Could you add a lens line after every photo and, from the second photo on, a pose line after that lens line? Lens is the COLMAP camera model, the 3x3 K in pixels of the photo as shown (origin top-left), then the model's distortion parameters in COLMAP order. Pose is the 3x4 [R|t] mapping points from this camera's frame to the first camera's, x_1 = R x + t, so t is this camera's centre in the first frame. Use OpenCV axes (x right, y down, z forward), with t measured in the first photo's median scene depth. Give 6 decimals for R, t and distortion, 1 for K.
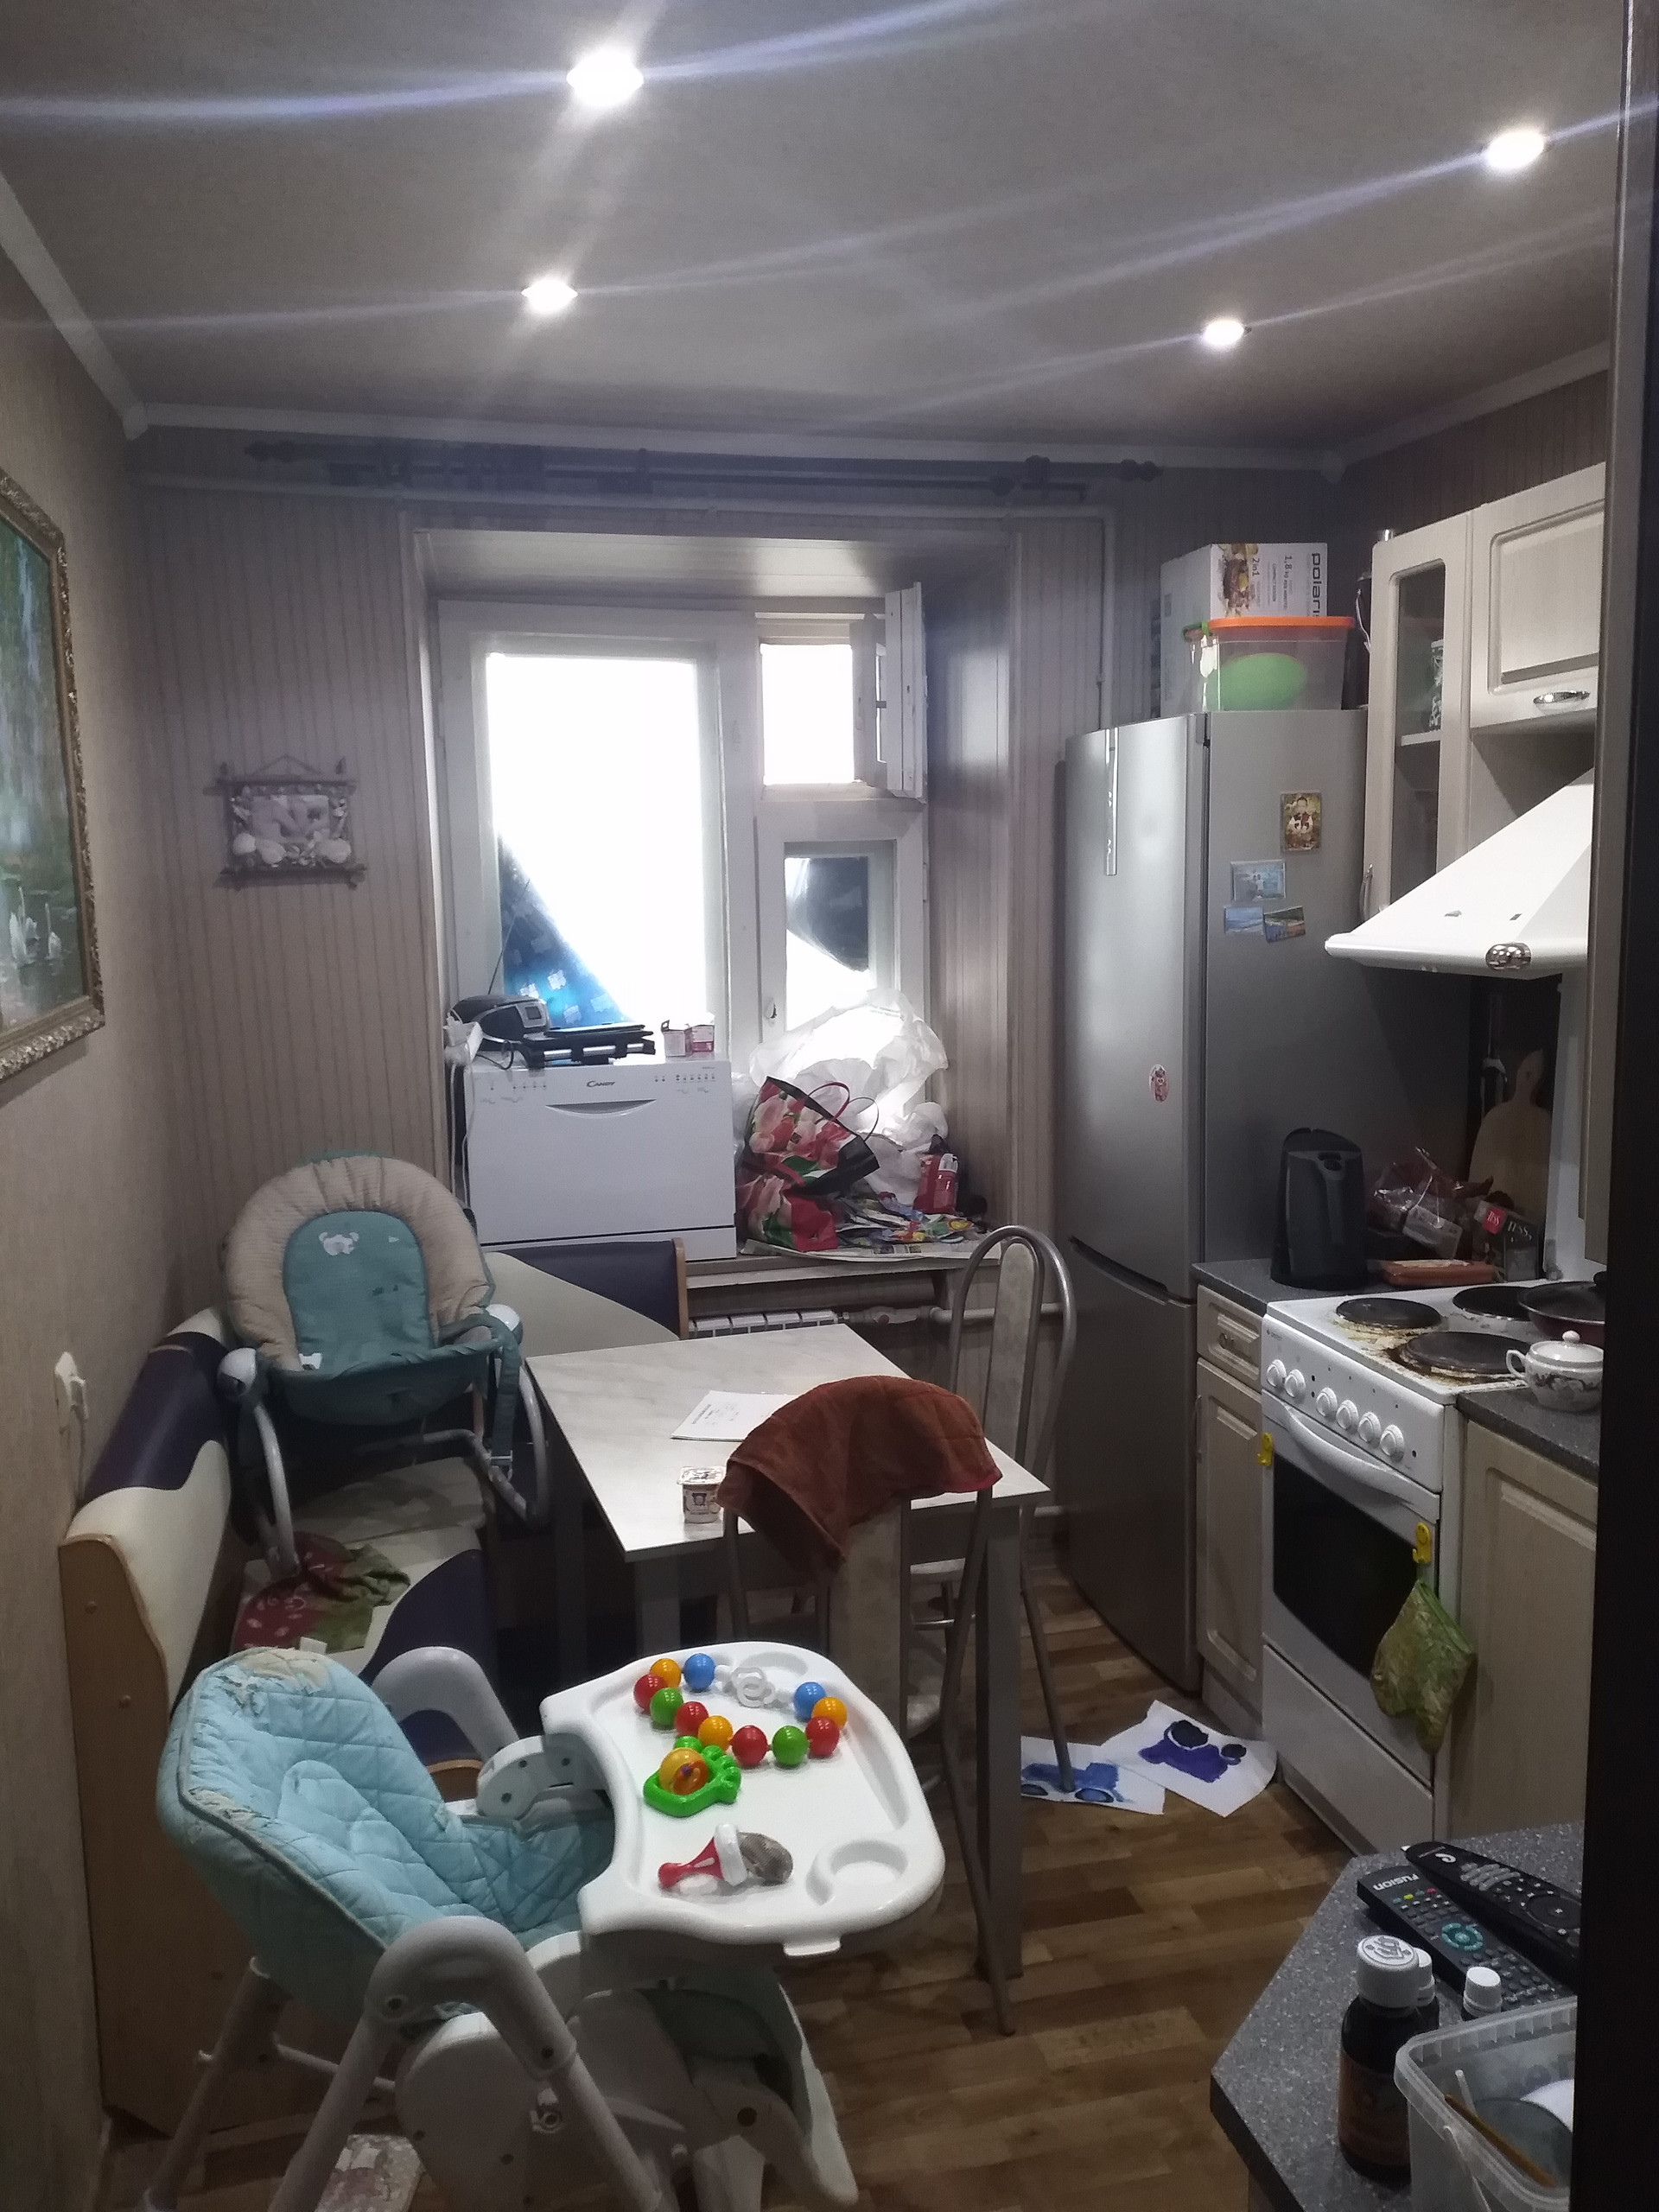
lens RADIAL K [[1659.2, 0, 829.1], [0, 1659.2, 1103.9], [0, 0, 1]] dist [0.149822, -0.214821]
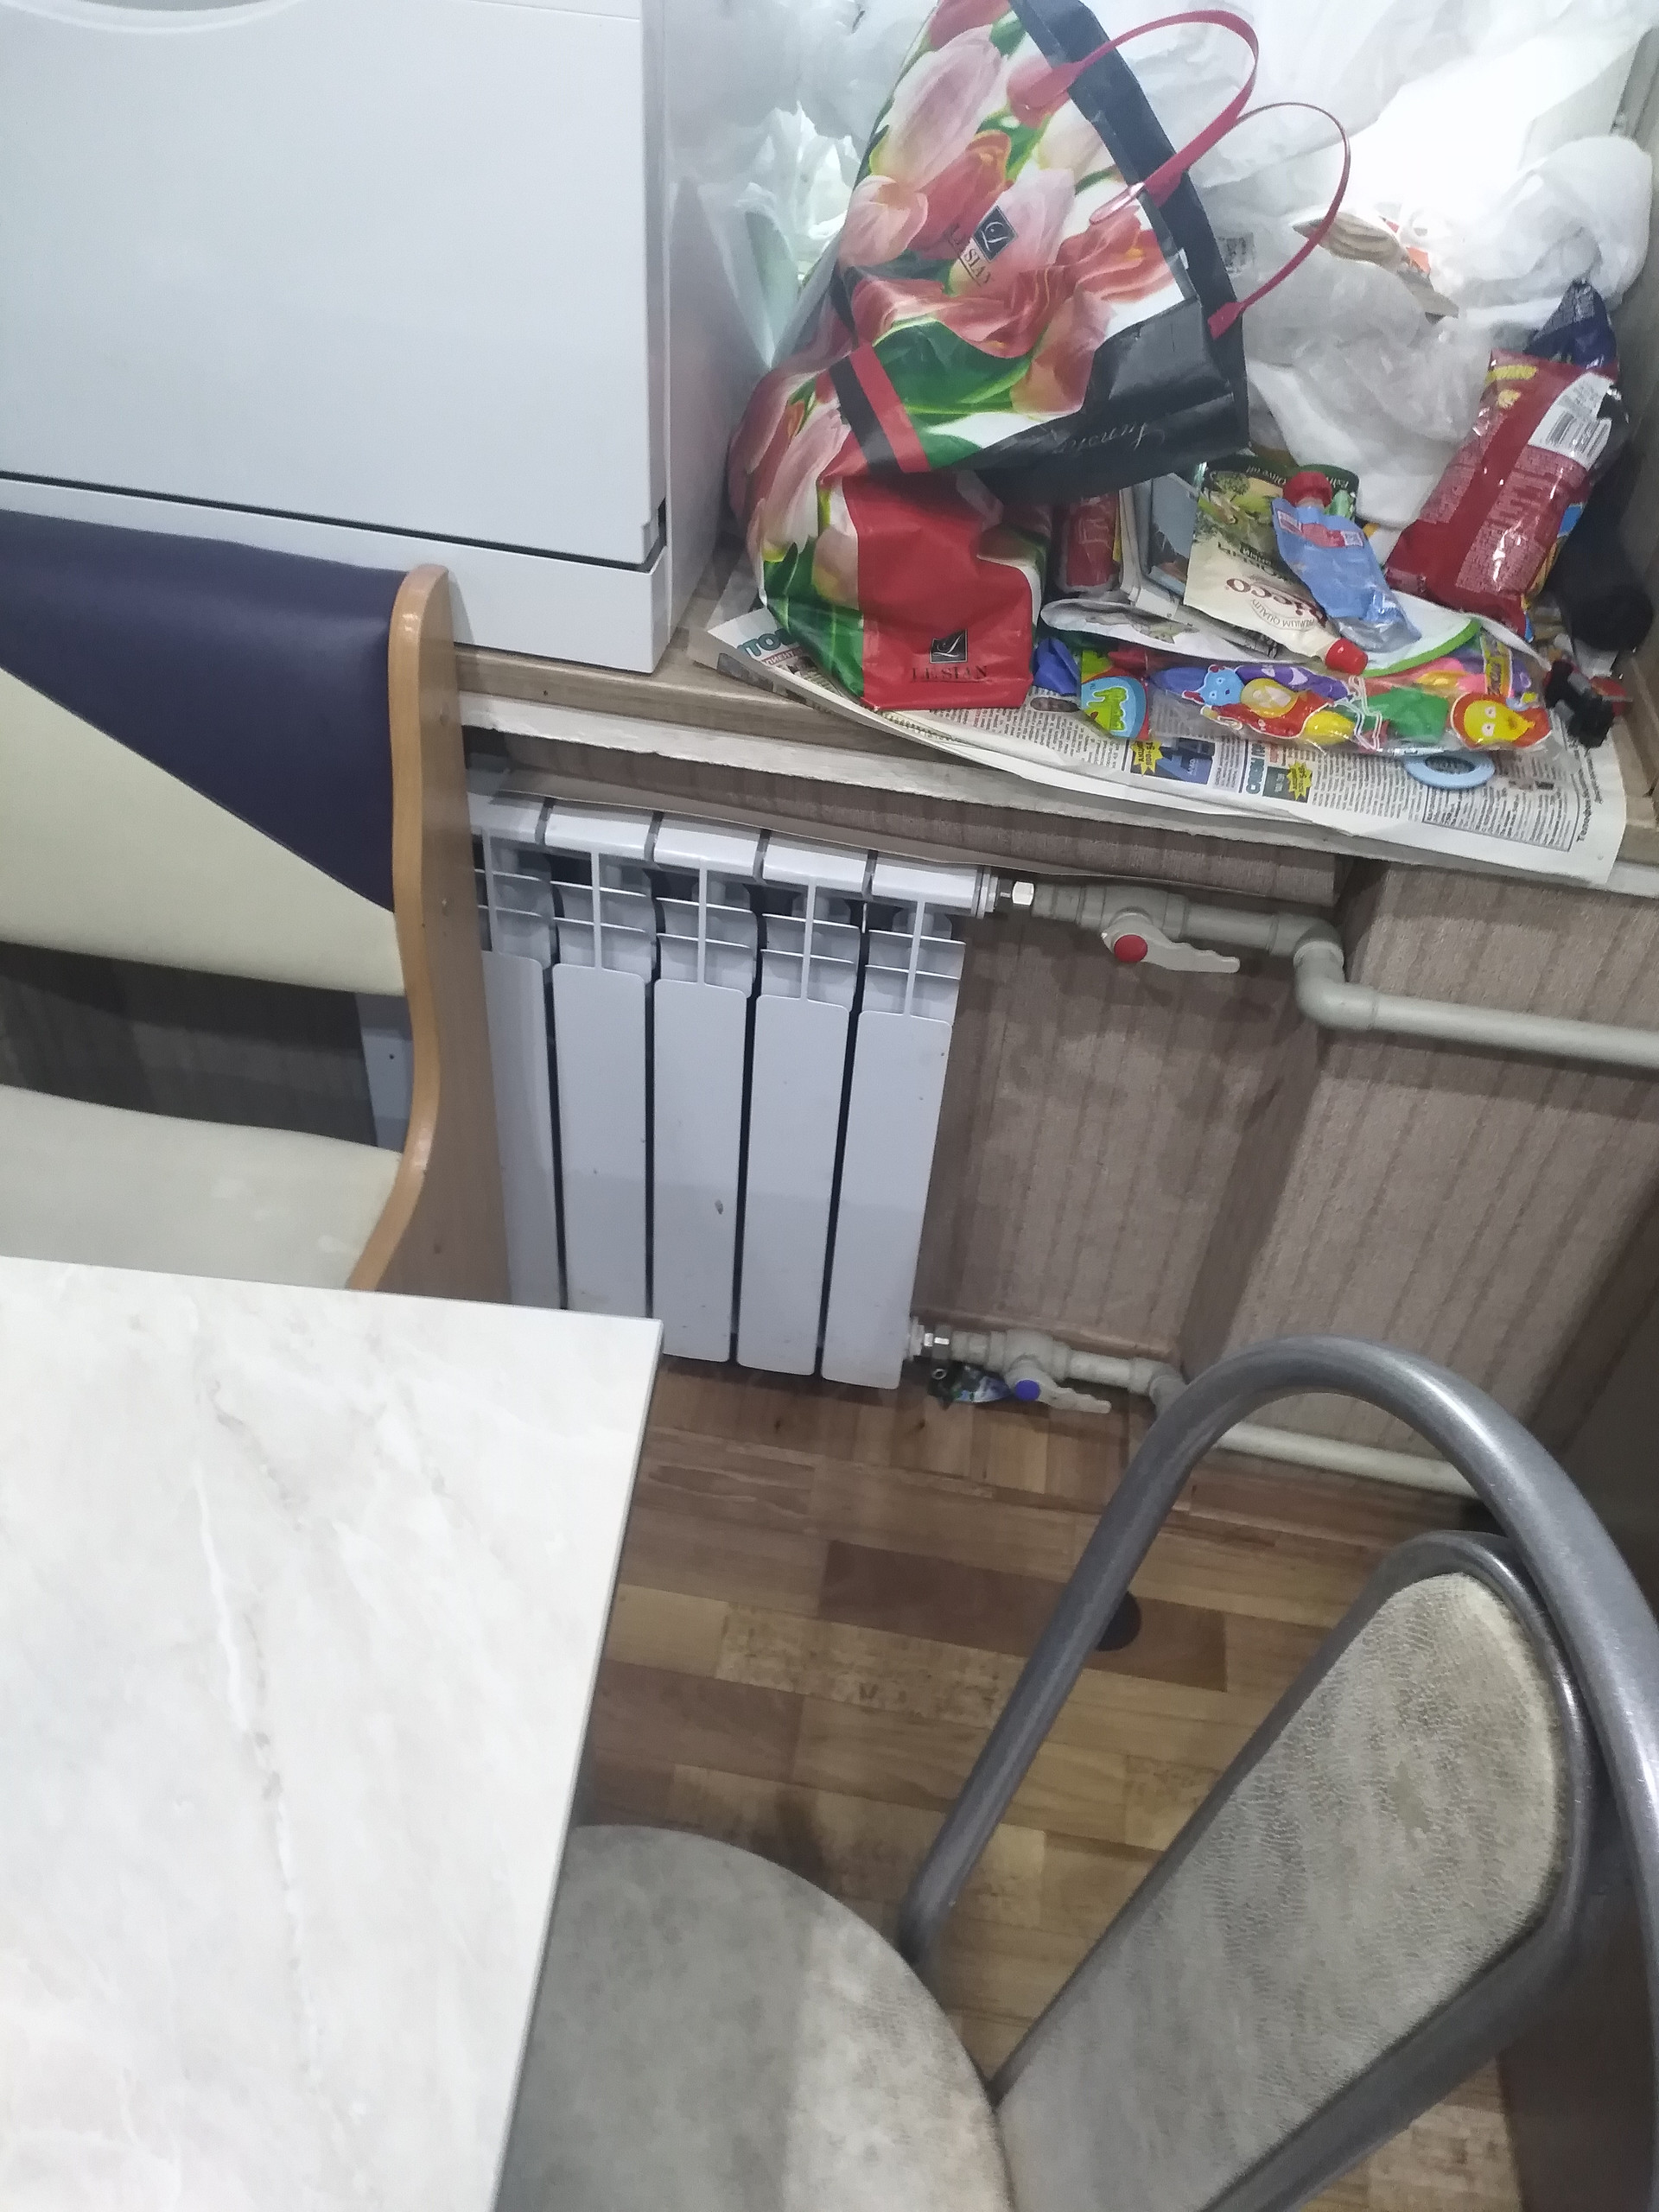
lens RADIAL K [[1751.2, 0, 836.0], [0, 1751.2, 1053.1], [0, 0, 1]] dist [0.158301, -0.240744]
pose [[0.925713, 0.308223, -0.219212, 0.076011], [-0.143373, 0.822284, 0.550720, -0.032745], [0.349999, -0.478380, 0.805390, 0.911454]]
